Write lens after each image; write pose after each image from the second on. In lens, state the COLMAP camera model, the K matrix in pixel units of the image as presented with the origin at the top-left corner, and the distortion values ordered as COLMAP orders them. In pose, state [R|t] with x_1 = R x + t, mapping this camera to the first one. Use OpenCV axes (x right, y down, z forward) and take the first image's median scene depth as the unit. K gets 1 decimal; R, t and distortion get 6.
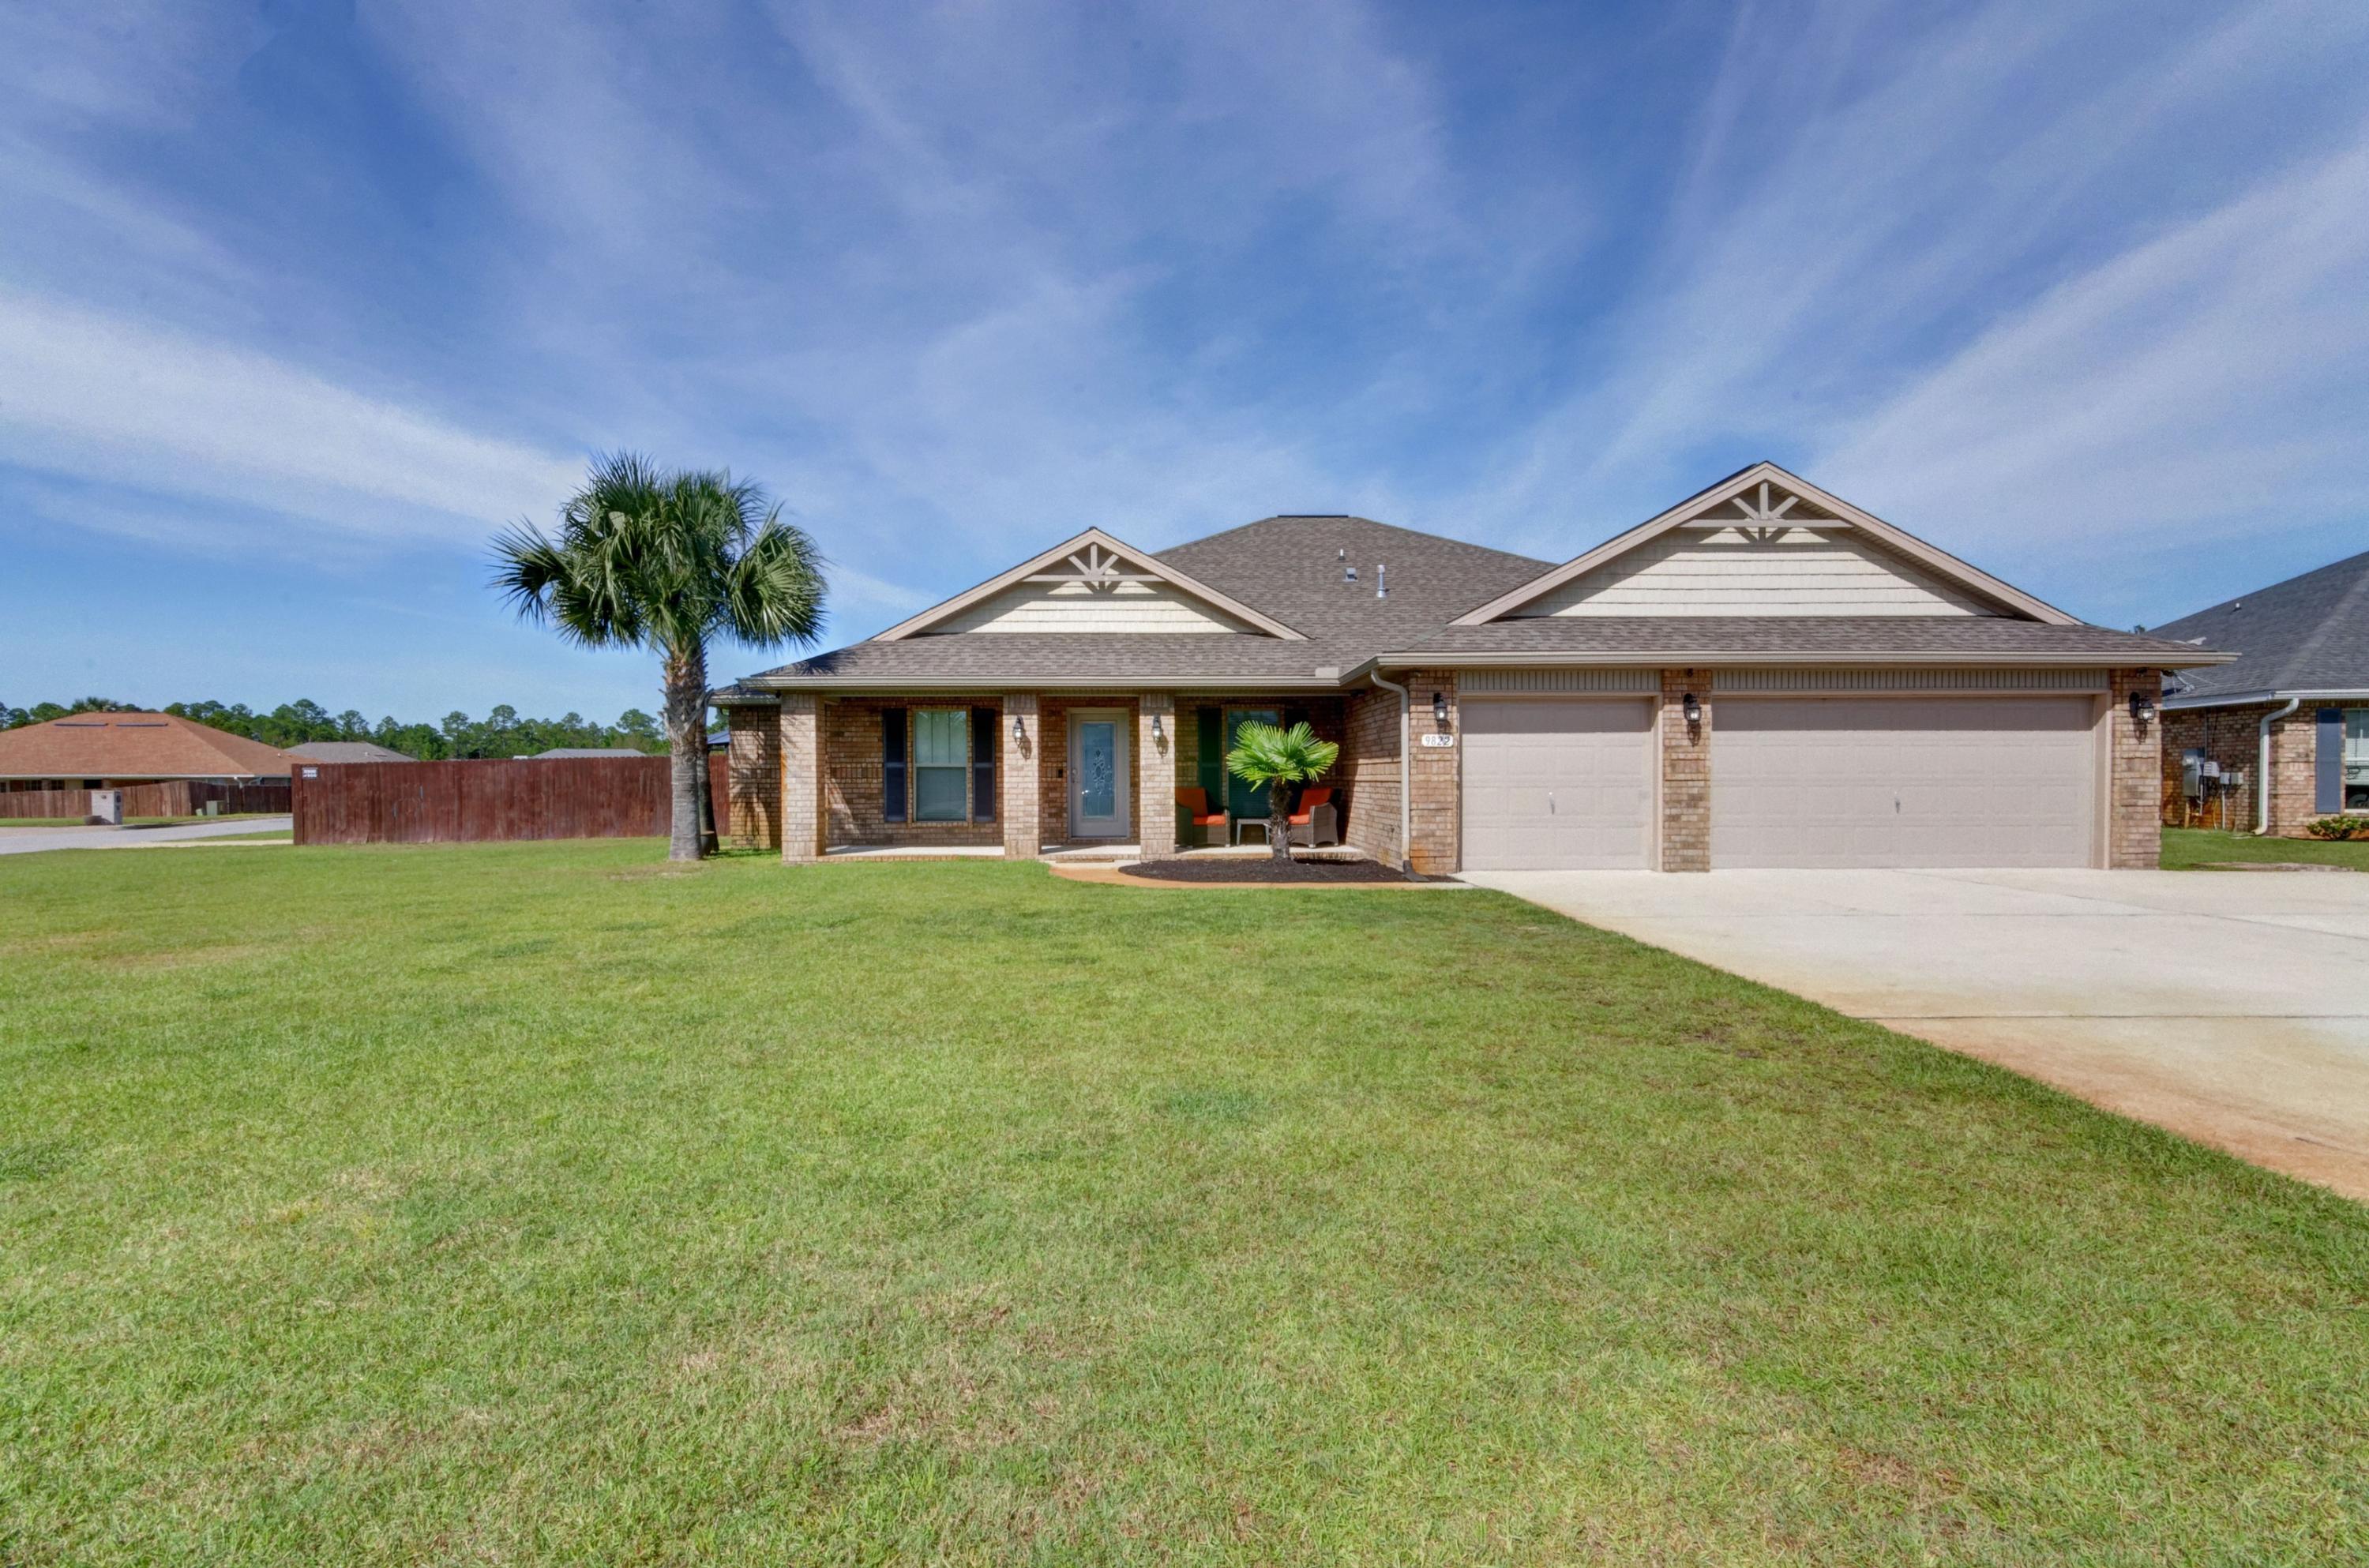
lens RADIAL K [[1143.0, 0, 1185.9], [0, 1143.0, 796.9], [0, 0, 1]] dist [0.003815, 0.000511]
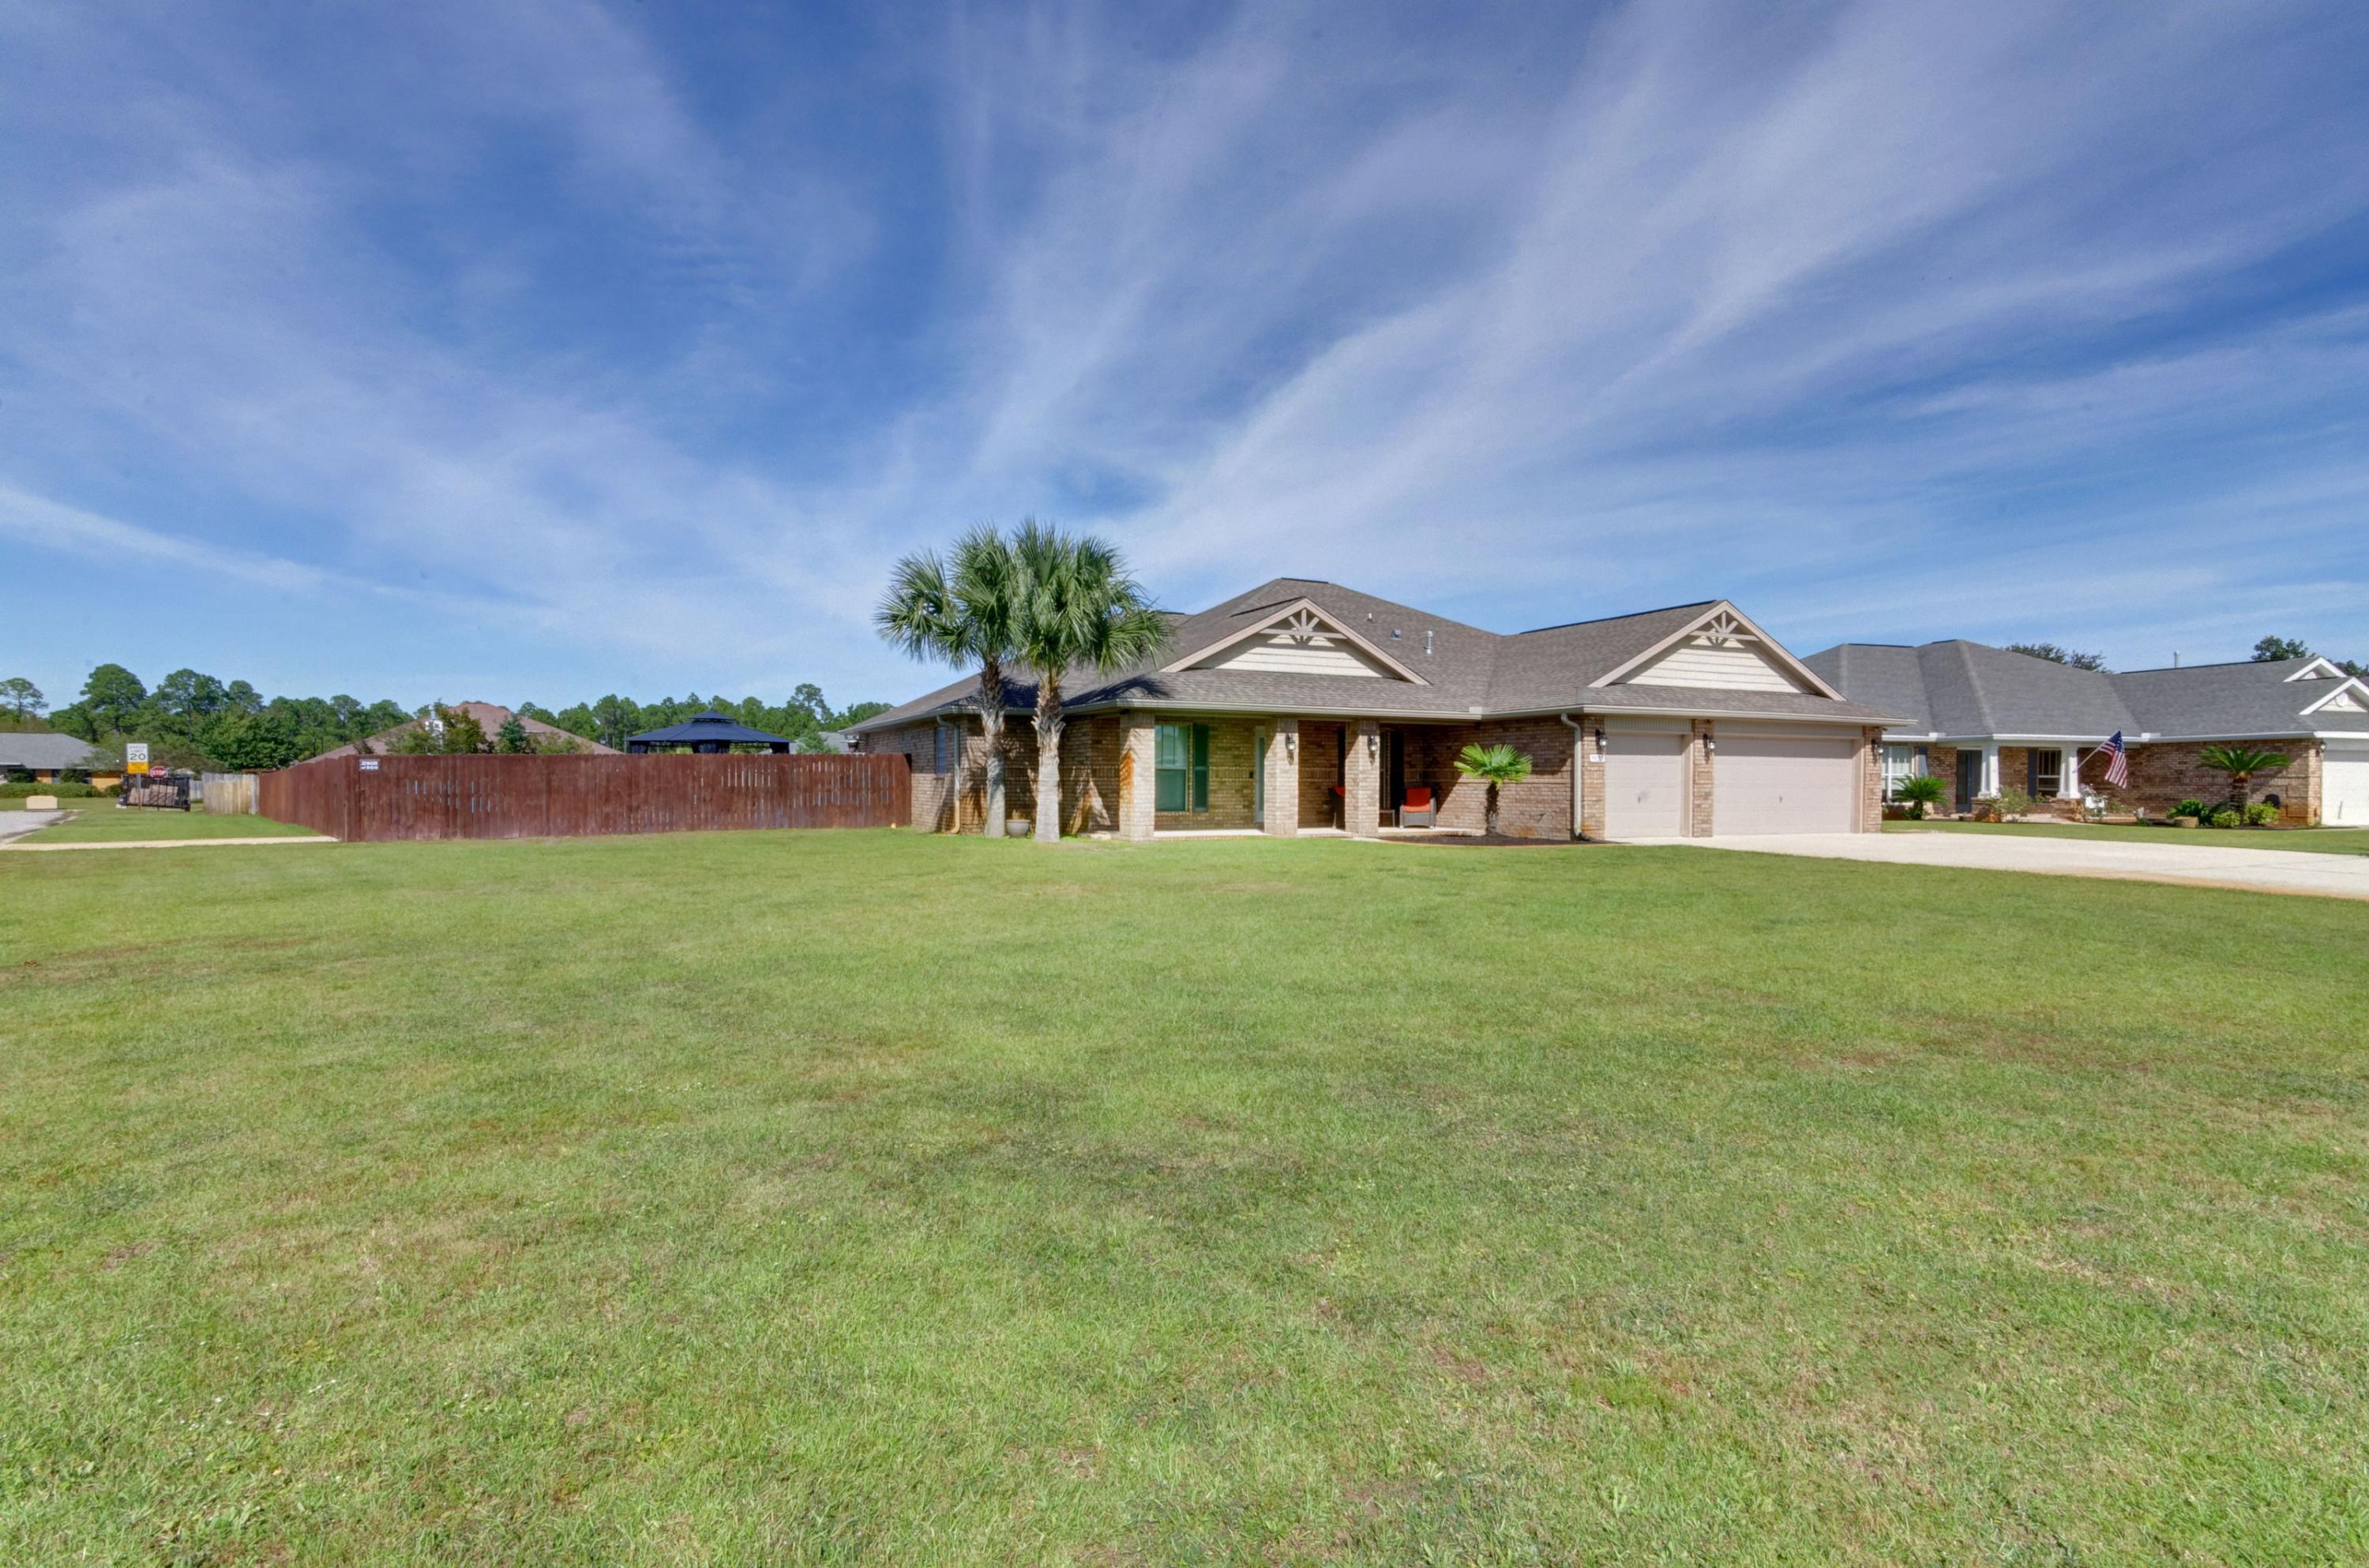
lens RADIAL K [[1143.0, 0, 1185.9], [0, 1143.0, 796.9], [0, 0, 1]] dist [0.003815, 0.000511]
pose [[0.909806, 0.003755, 0.415017, -0.818183], [-0.002081, 0.999988, -0.004484, 0.012001], [-0.415029, 0.003216, 0.909803, -0.201290]]
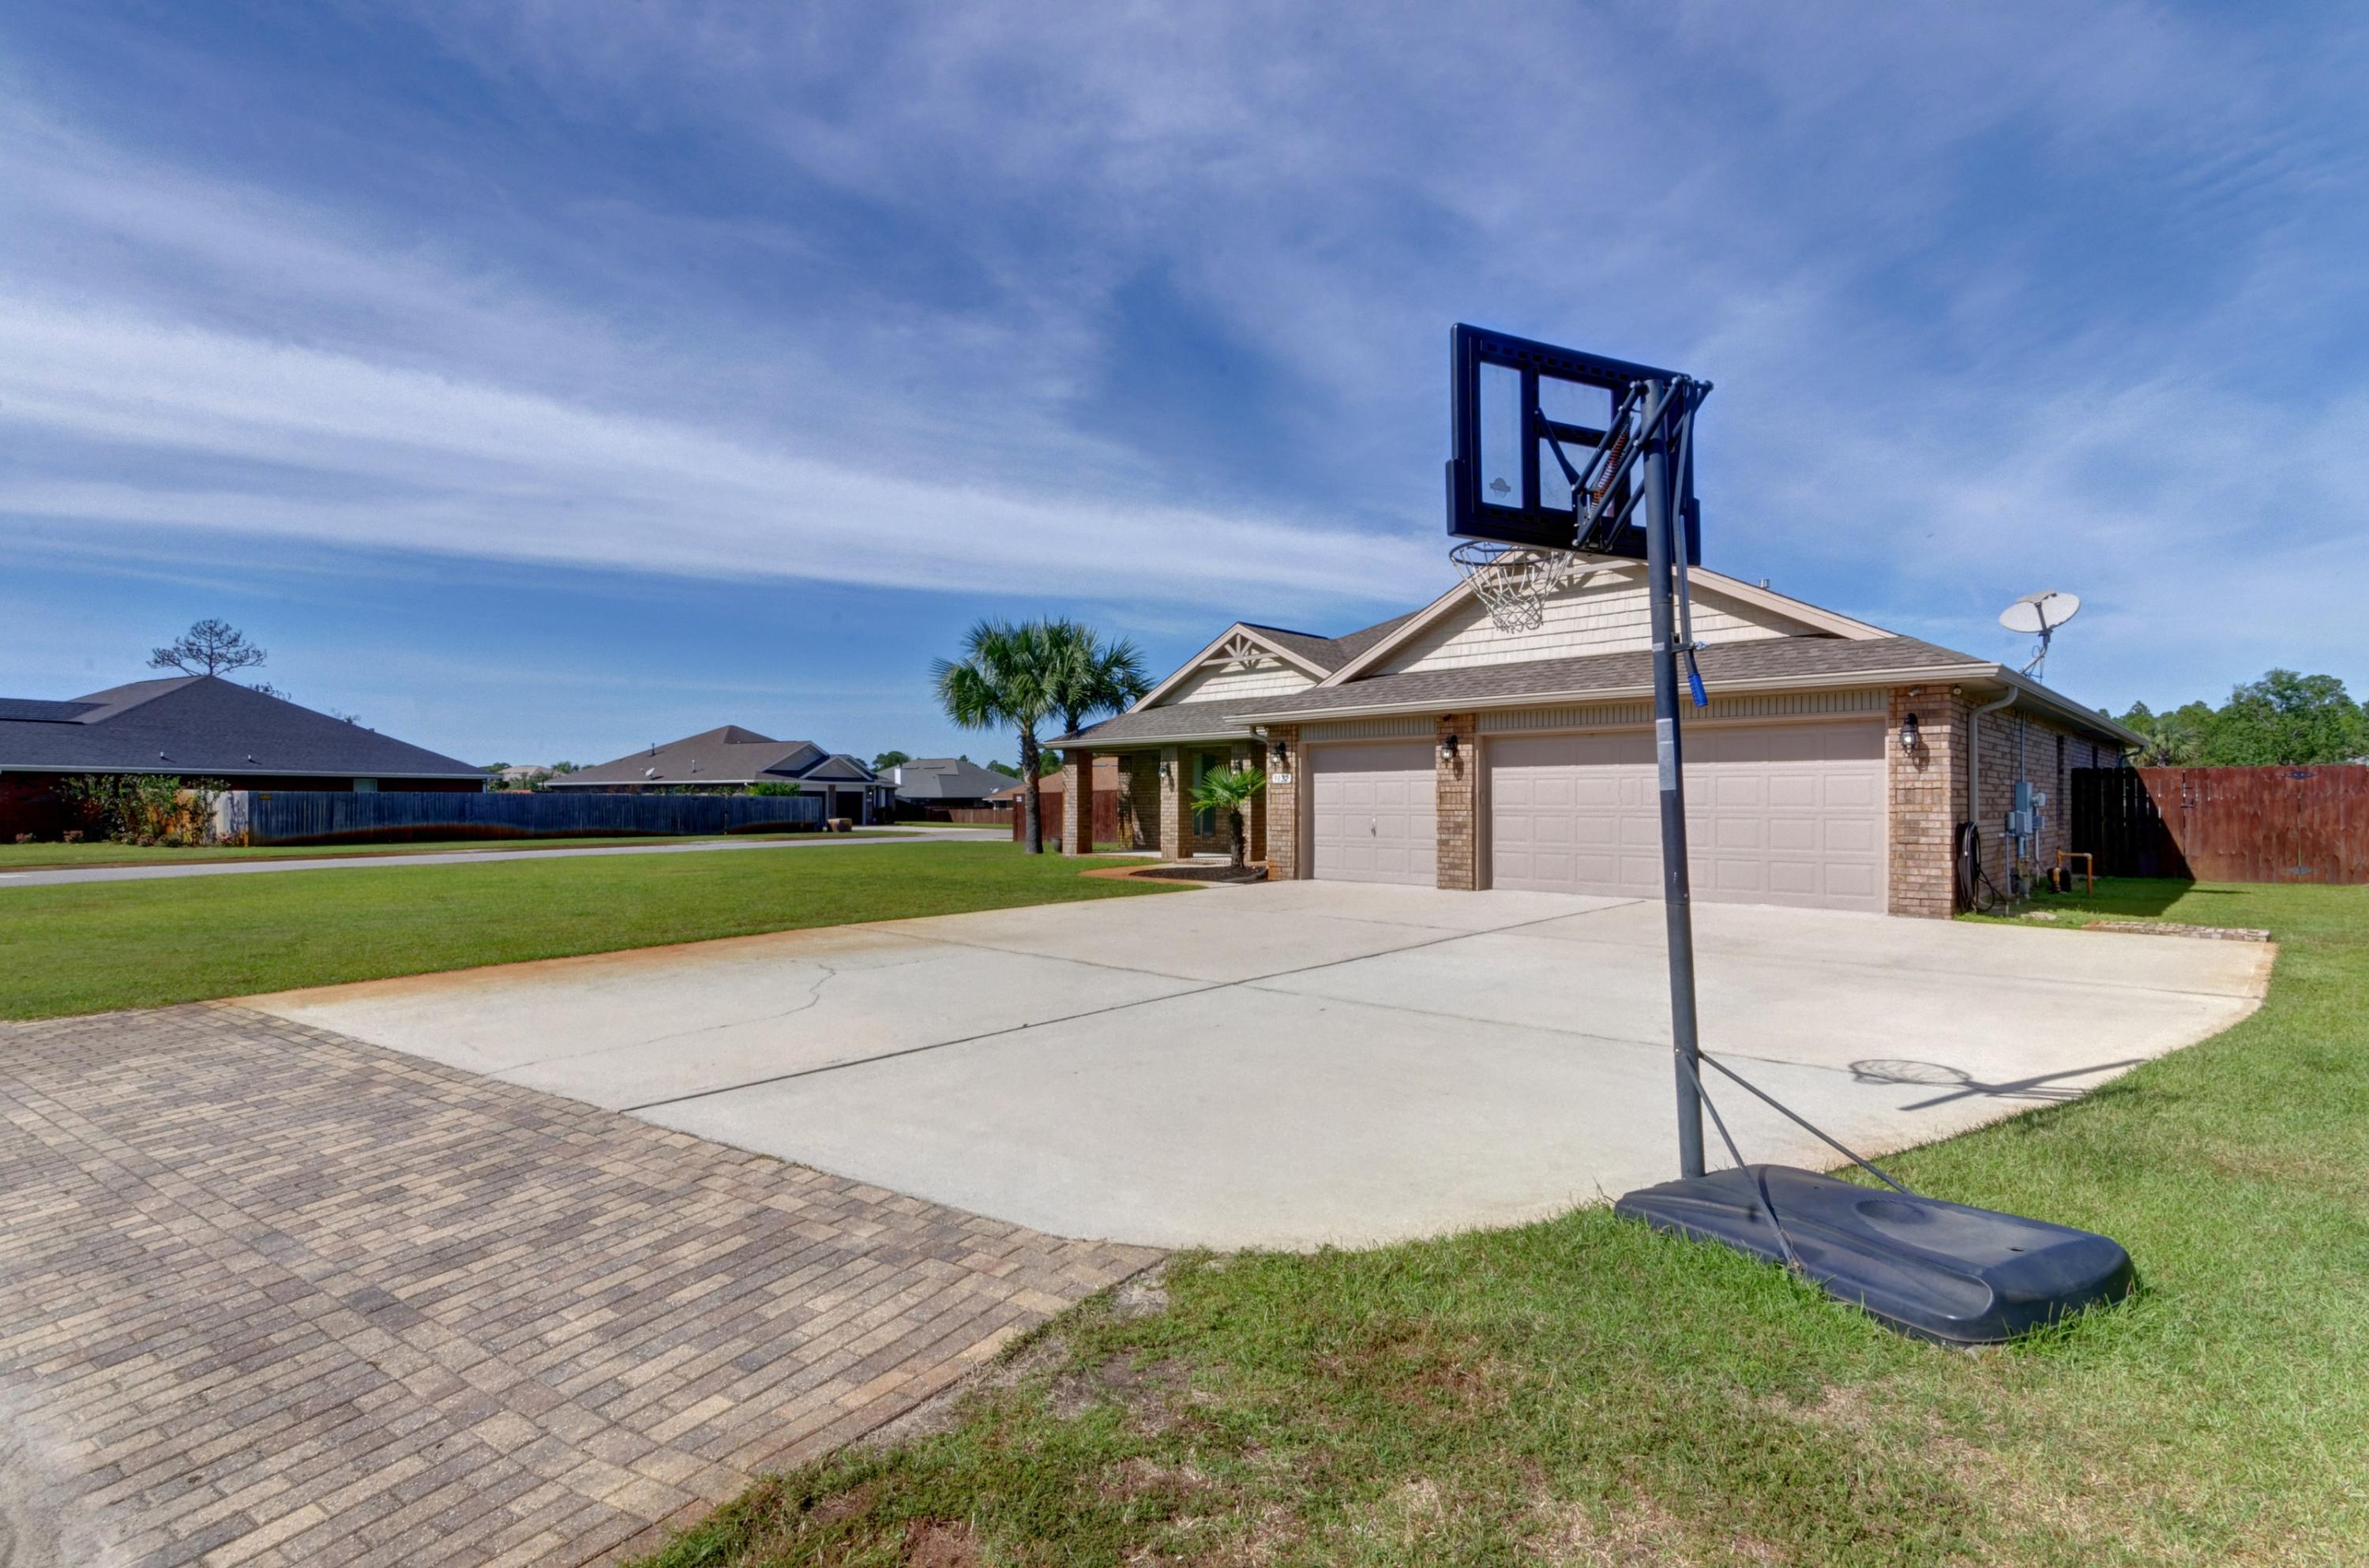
lens RADIAL K [[1118.8, 0, 1219.6], [0, 1118.8, 781.9], [0, 0, 1]] dist [0.000320, 0.000108]
pose [[0.725124, -0.010191, -0.688543, 0.867682], [-0.010155, 0.999623, -0.025490, -0.010134], [0.688544, 0.025475, 0.724747, 0.015802]]
